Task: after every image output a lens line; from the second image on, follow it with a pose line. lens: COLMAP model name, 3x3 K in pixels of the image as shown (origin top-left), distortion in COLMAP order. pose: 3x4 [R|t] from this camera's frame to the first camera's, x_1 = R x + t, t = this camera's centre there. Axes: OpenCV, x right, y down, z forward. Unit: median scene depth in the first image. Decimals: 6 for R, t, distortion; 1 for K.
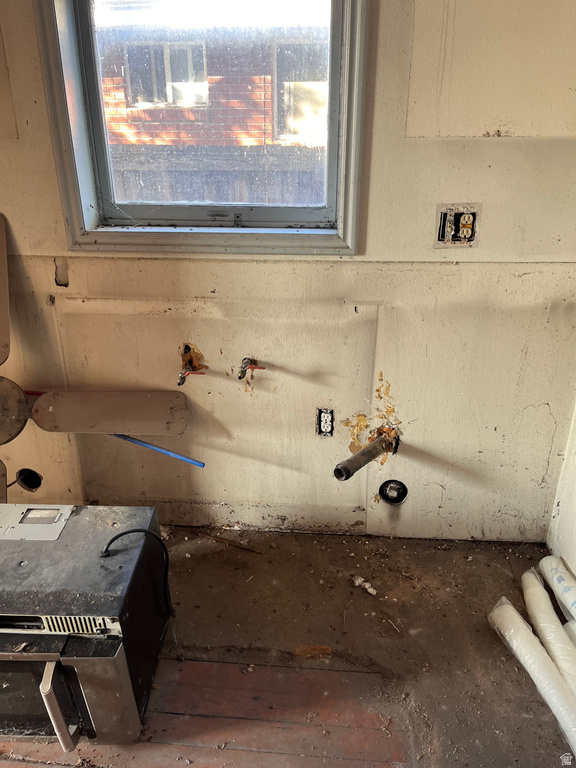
lens RADIAL K [[576.4, 0, 293.1], [0, 576.4, 380.0], [0, 0, 1]] dist [0.015524, 0.003195]
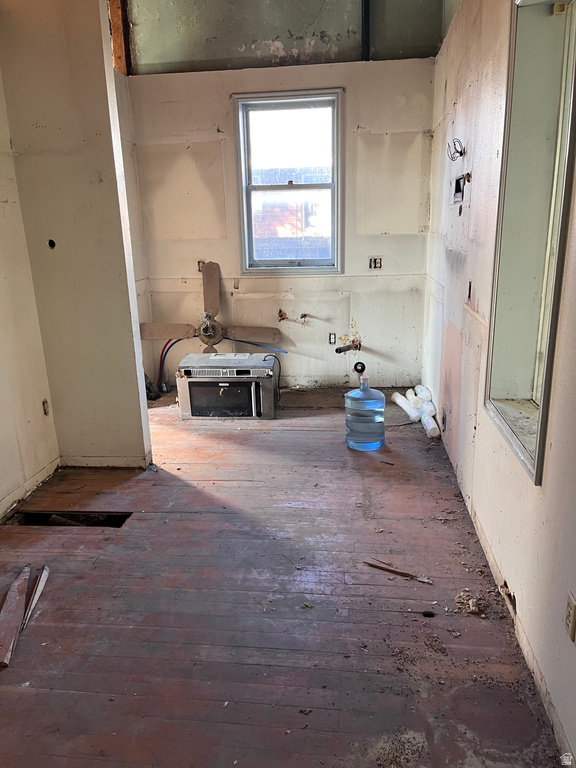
lens RADIAL K [[576.4, 0, 285.0], [0, 576.4, 388.2], [0, 0, 1]] dist [0.015524, 0.003195]
pose [[0.998962, -0.014013, -0.043354, -0.050590], [0.008765, 0.992861, -0.118954, 0.631615], [0.044711, 0.118451, 0.991953, -1.651563]]
